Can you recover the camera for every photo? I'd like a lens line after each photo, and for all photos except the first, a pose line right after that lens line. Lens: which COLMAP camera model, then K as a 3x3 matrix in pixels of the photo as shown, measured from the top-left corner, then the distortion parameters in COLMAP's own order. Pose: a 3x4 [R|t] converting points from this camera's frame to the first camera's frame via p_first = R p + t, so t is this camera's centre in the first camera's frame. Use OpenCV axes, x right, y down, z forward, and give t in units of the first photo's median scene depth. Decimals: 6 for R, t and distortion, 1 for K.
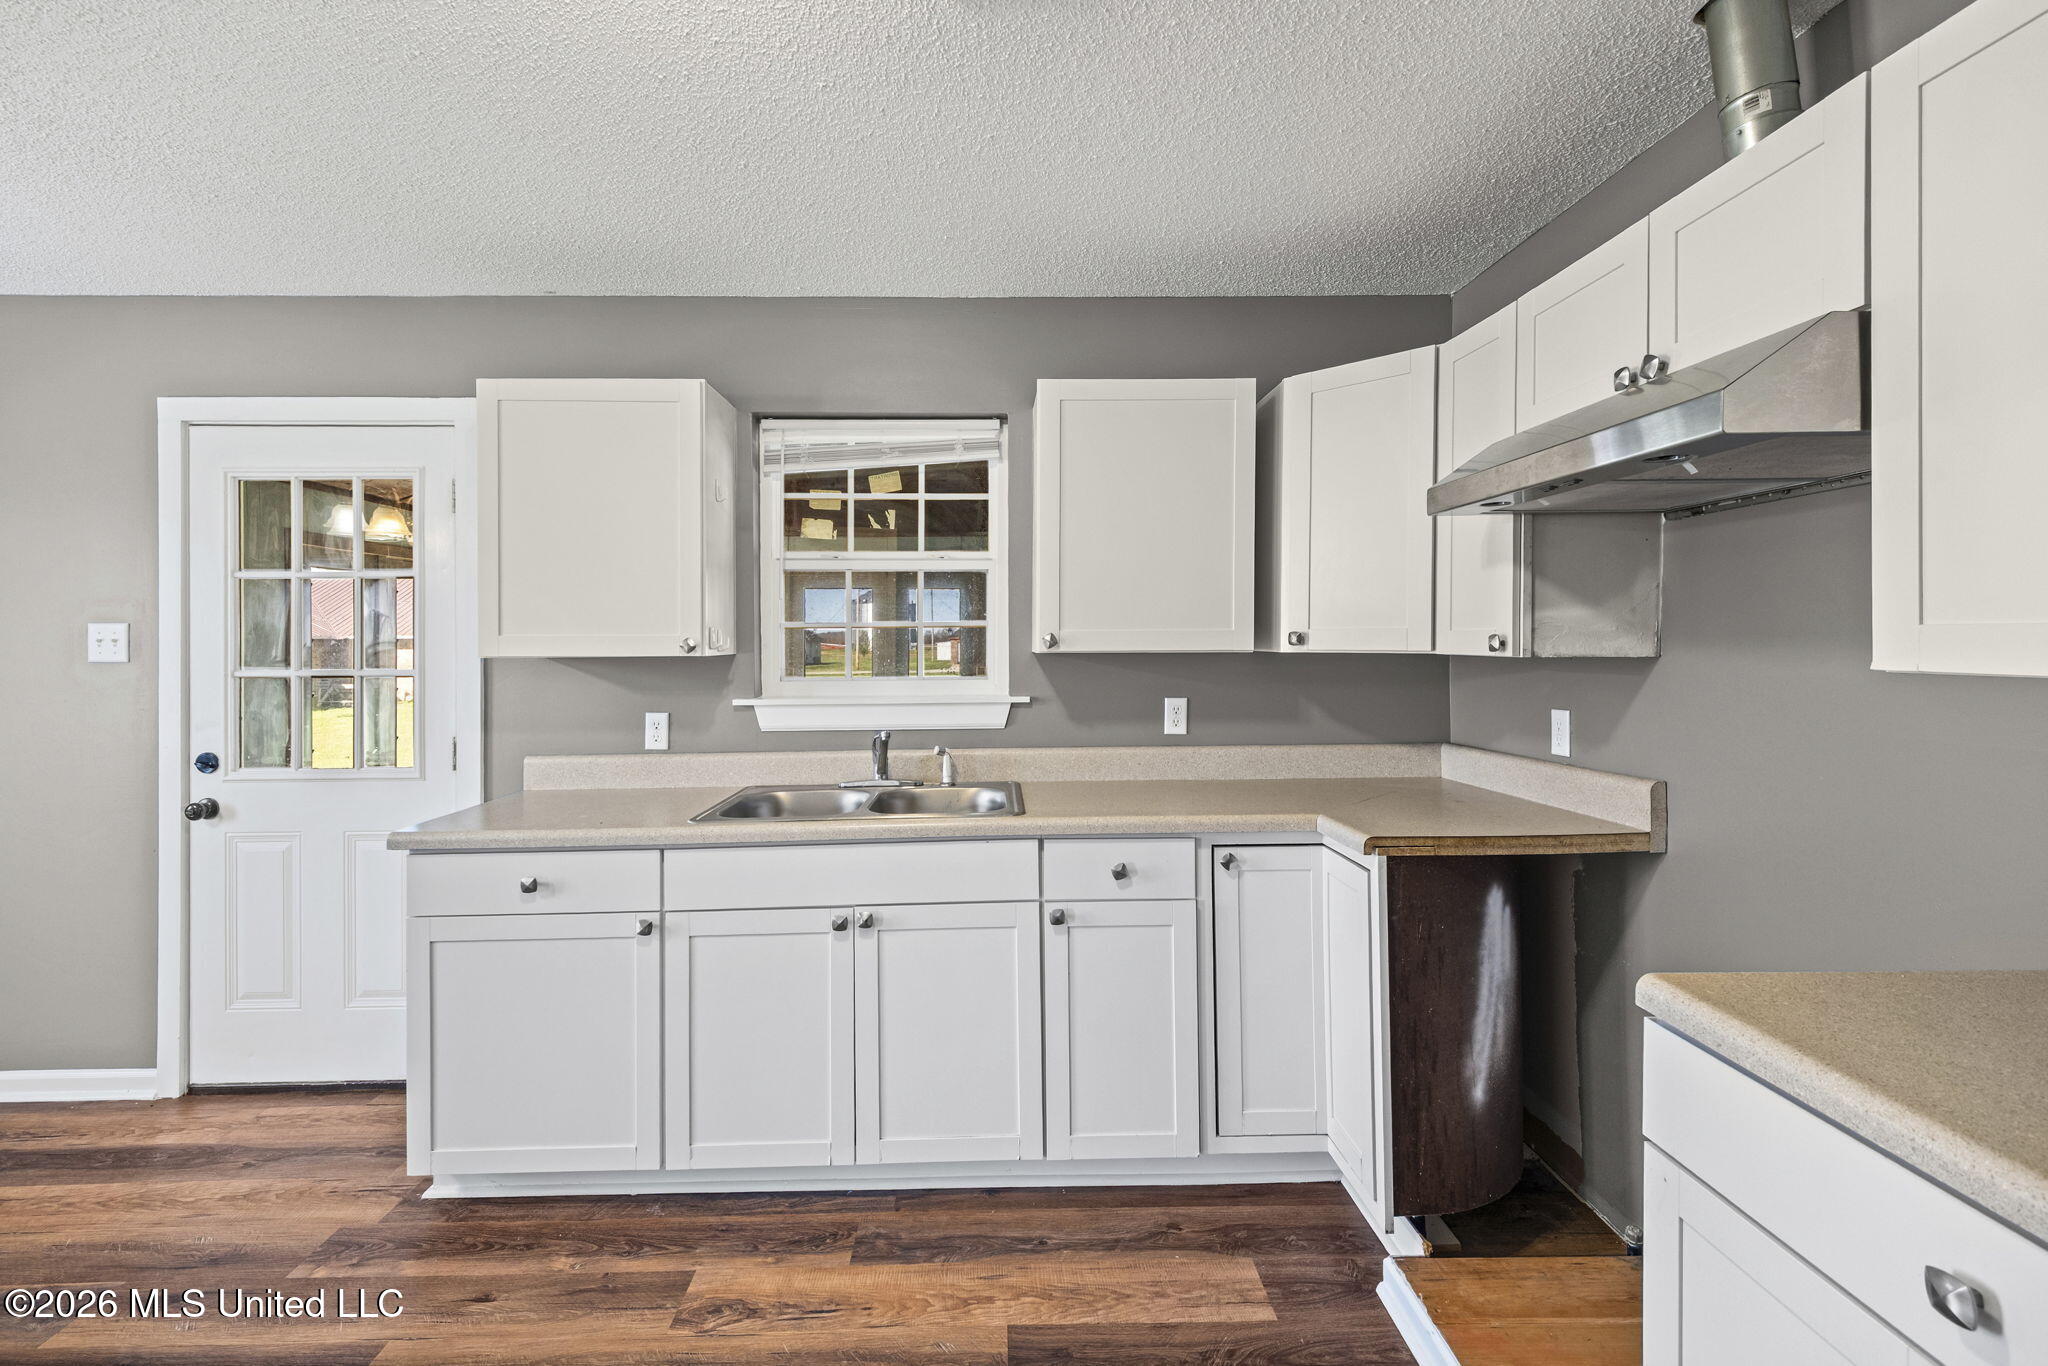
lens RADIAL K [[902.1, 0, 1020.1], [0, 902.1, 648.6], [0, 0, 1]] dist [0.014882, -0.000406]
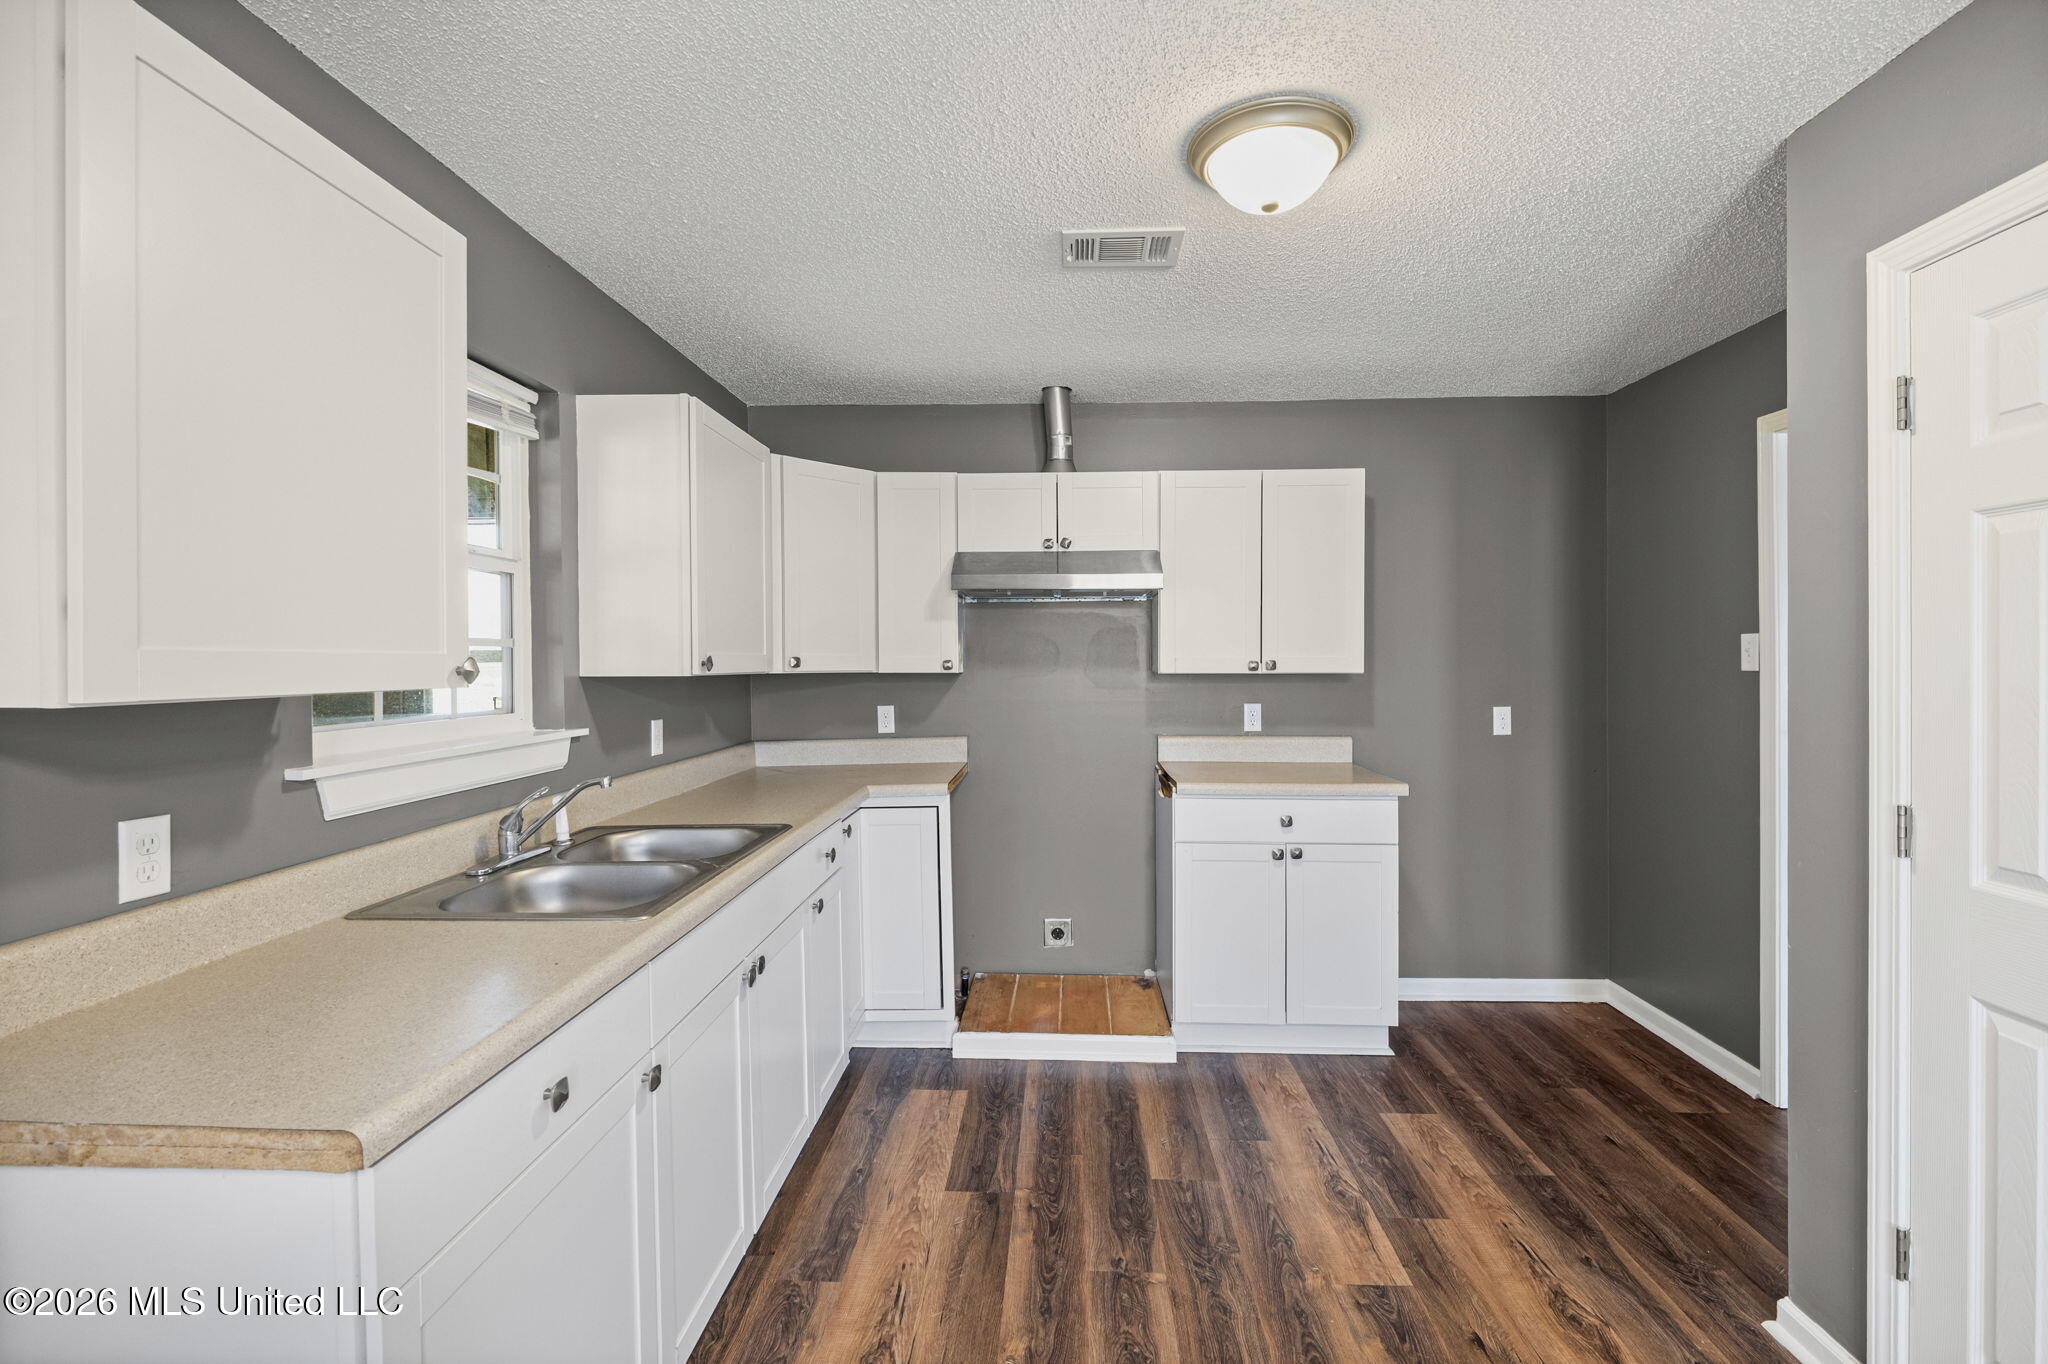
lens RADIAL K [[887.0, 0, 1033.4], [0, 887.0, 684.1], [0, 0, 1]] dist [0.020643, -0.000037]
pose [[0.068226, -0.021322, 0.997442, -1.074146], [0.012133, 0.999715, 0.020541, -0.001919], [-0.997596, 0.010700, 0.068465, 0.665307]]
